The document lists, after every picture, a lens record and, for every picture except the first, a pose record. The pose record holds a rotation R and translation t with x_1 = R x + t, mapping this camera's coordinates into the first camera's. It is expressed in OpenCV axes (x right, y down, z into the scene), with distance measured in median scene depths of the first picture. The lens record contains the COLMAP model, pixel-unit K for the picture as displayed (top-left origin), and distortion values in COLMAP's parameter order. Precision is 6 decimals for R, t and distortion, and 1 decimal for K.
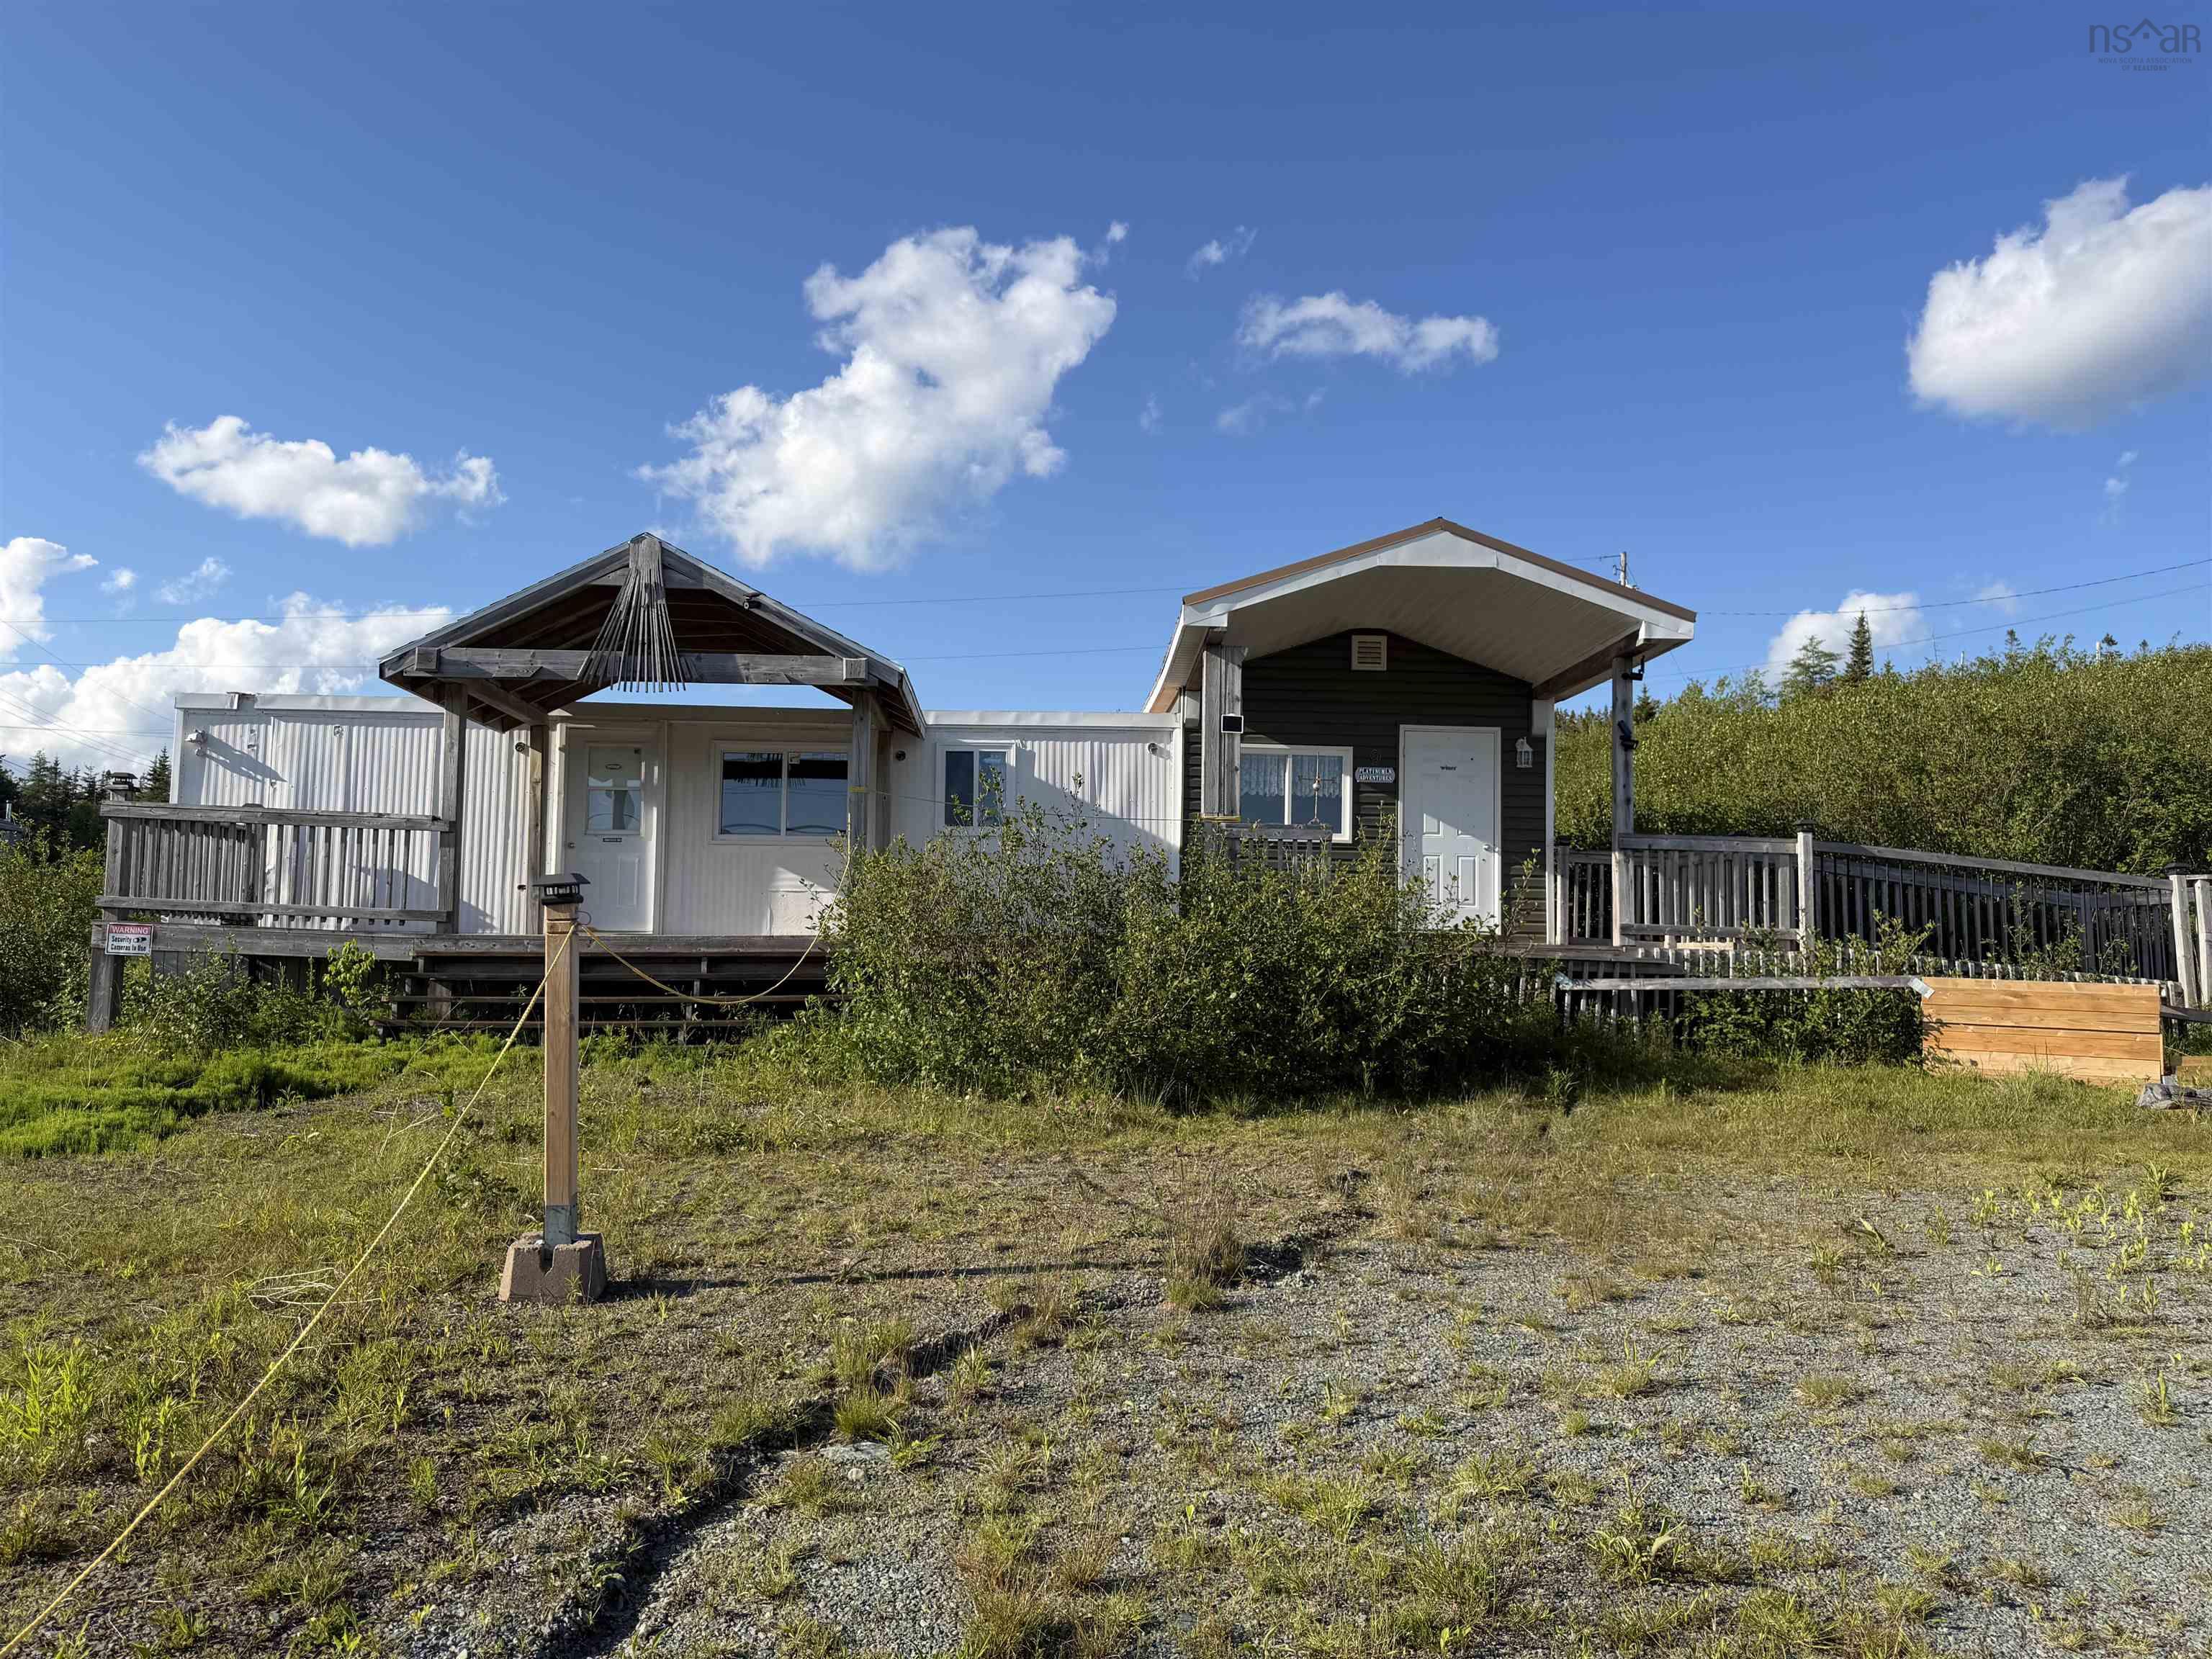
lens RADIAL K [[1522.8, 0, 1109.3], [0, 1522.8, 860.4], [0, 0, 1]] dist [0.088851, -0.172700]
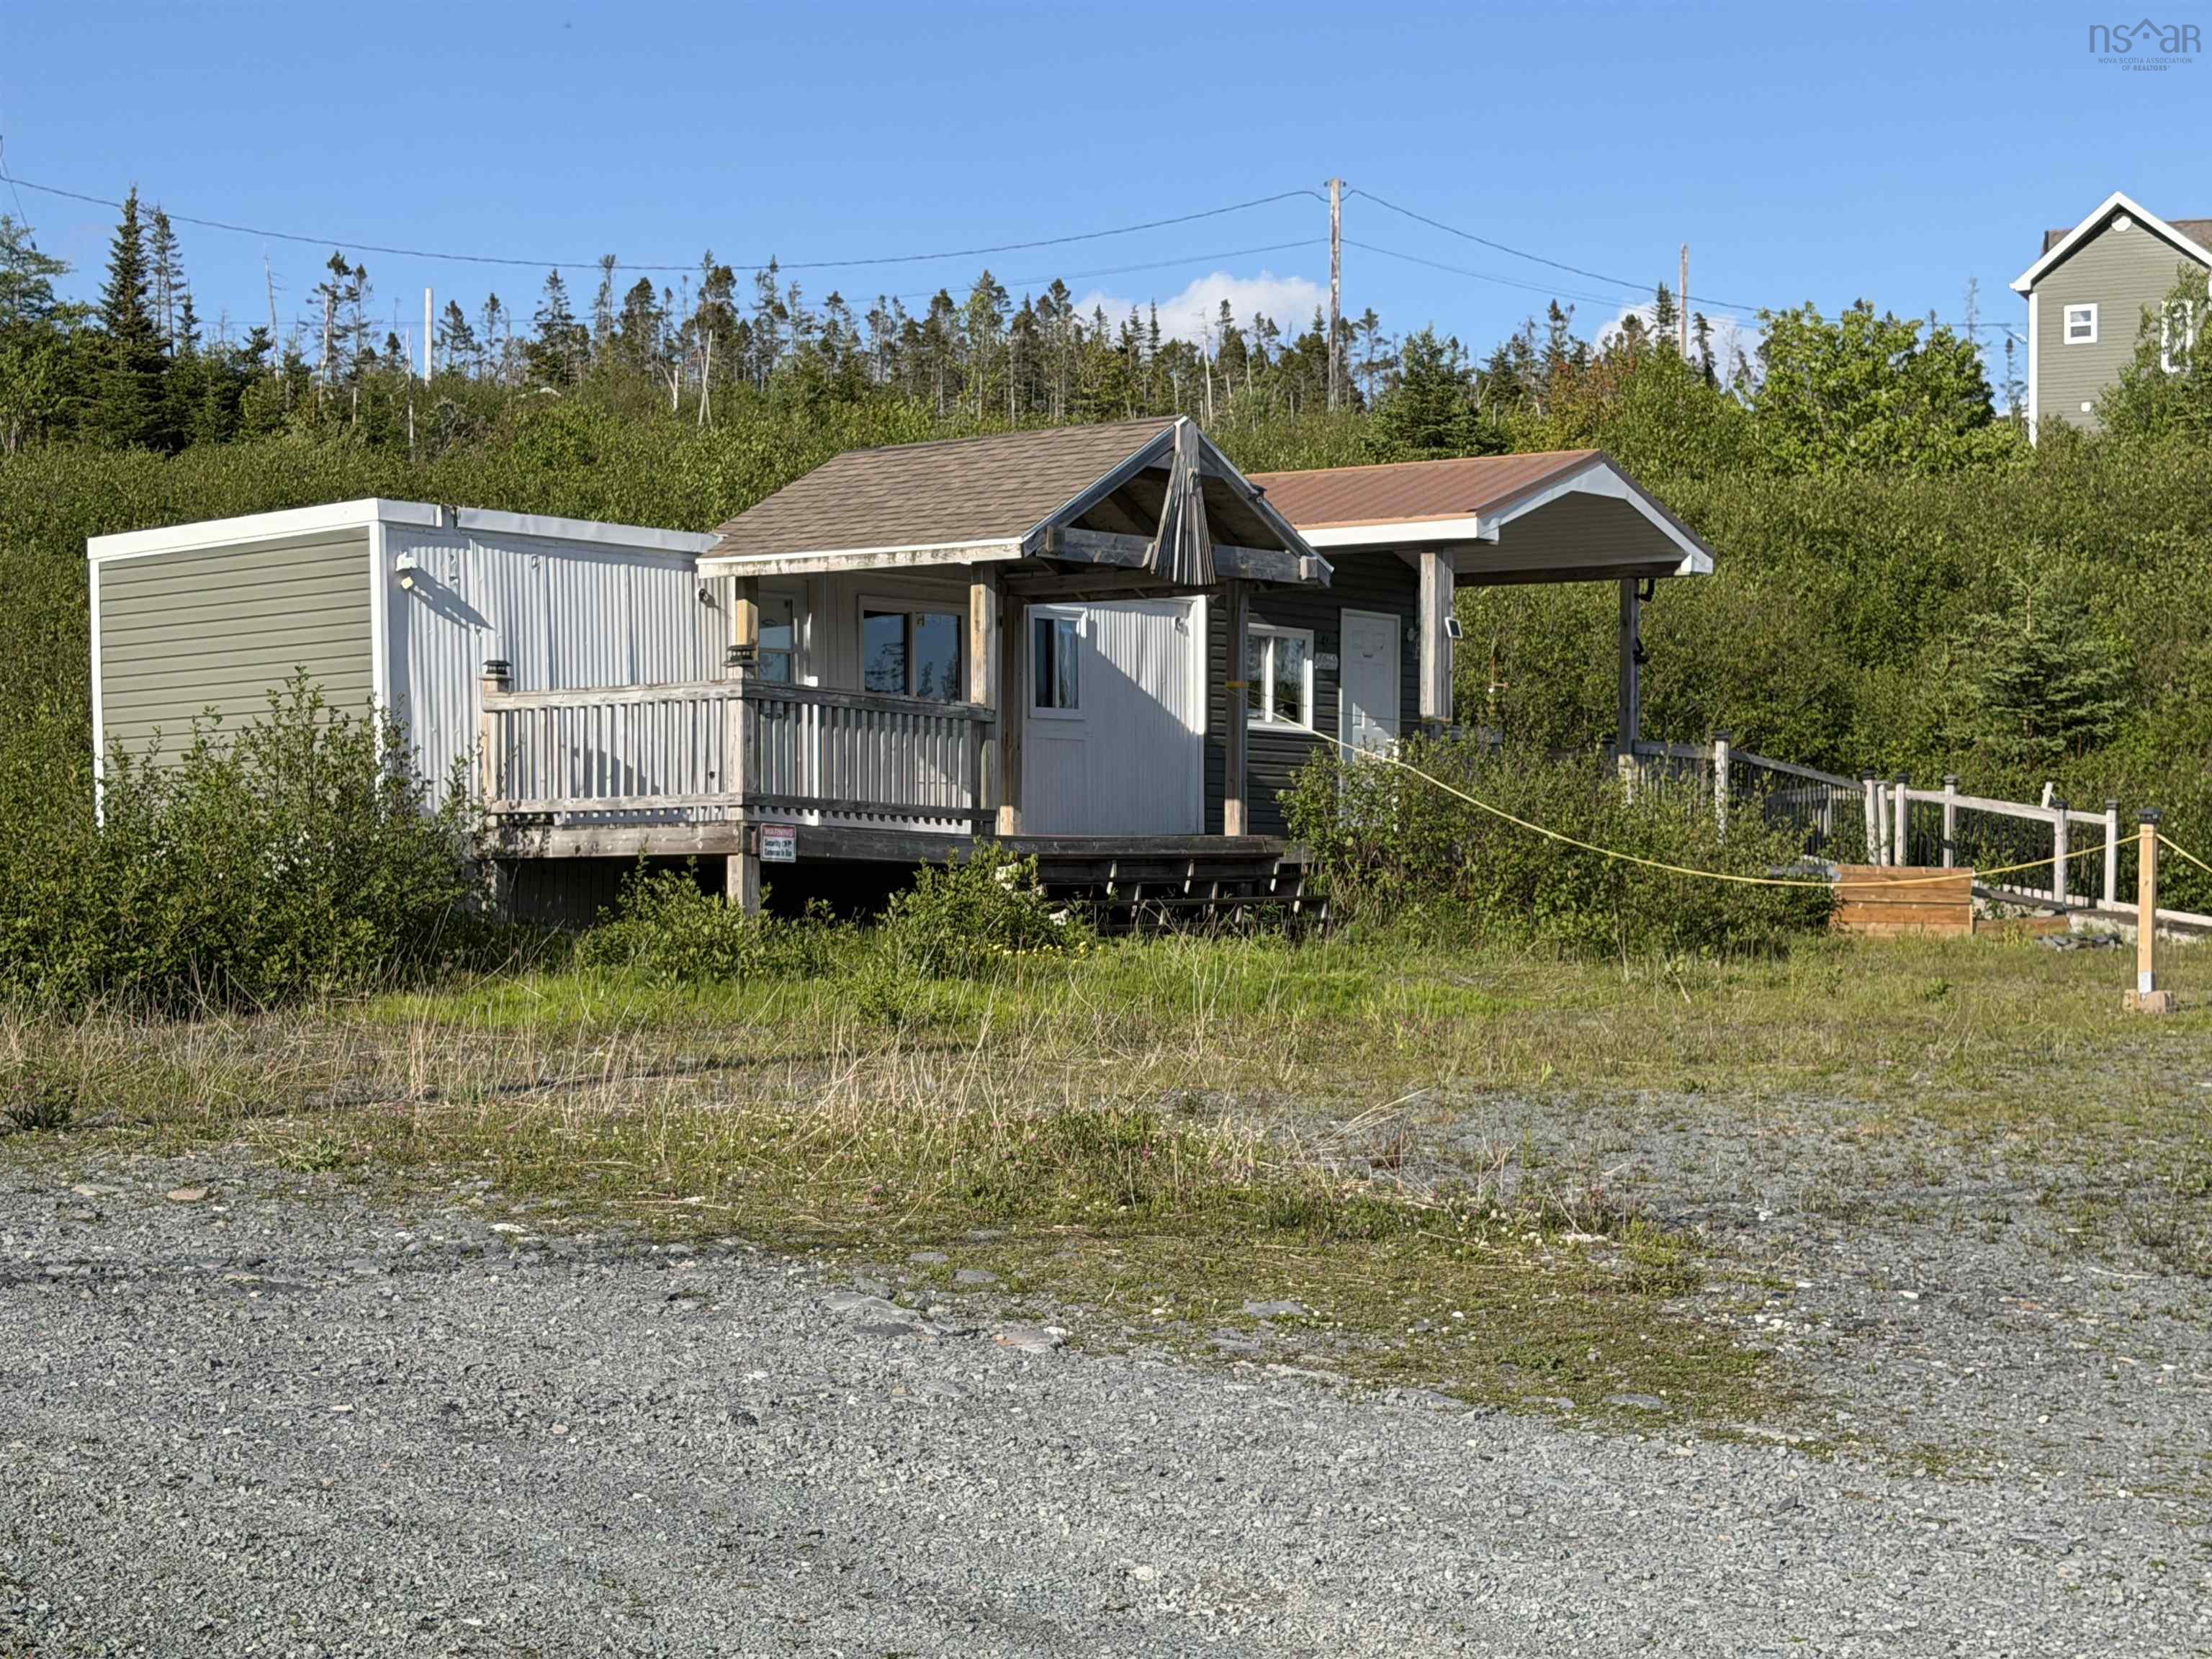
lens RADIAL K [[3690.3, 0, 1106.0], [0, 3690.3, 829.5], [0, 0, 1]] dist [0.155946, -0.020117]
pose [[0.646078, -0.003350, 0.763264, -1.675521], [-0.035634, 0.998768, 0.034546, -0.026725], [-0.762439, -0.049518, 0.645162, -0.370165]]
